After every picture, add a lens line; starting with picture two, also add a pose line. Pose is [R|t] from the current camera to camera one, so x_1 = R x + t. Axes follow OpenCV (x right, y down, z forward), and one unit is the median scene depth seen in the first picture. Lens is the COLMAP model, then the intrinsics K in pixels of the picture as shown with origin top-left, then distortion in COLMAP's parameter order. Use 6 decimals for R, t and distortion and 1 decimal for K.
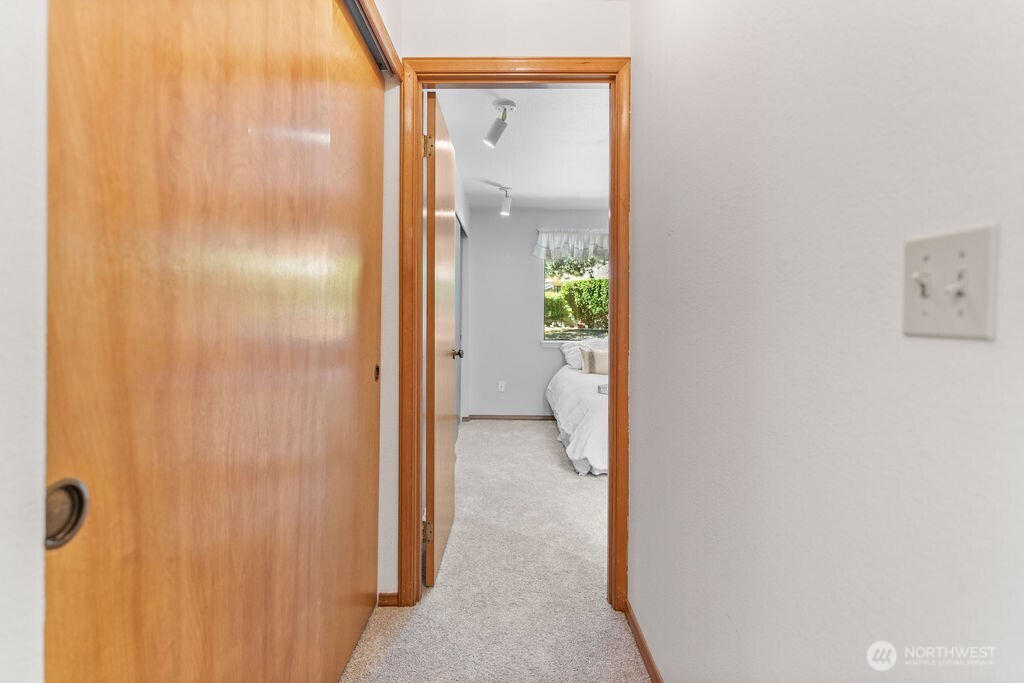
lens RADIAL K [[496.0, 0, 504.5], [0, 496.0, 318.7], [0, 0, 1]] dist [-0.004100, -0.000165]
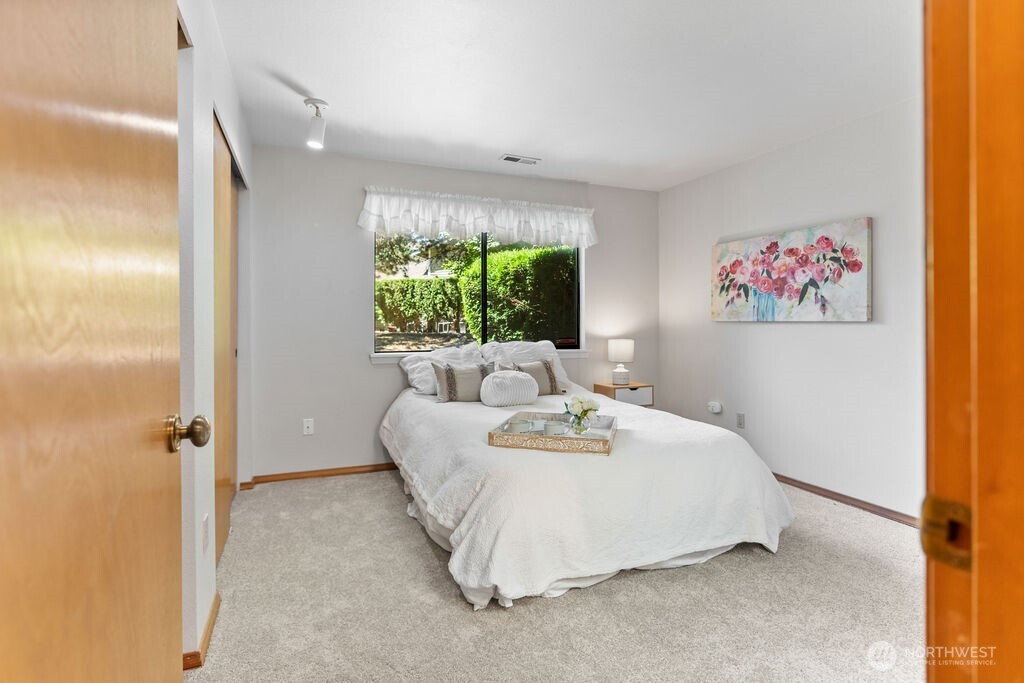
lens RADIAL K [[496.0, 0, 503.4], [0, 496.0, 319.4], [0, 0, 1]] dist [-0.004100, -0.000165]
pose [[0.925778, -0.007427, 0.377995, -0.013801], [0.008992, 0.999957, -0.002374, 0.000823], [-0.377961, 0.005597, 0.925805, 0.309702]]
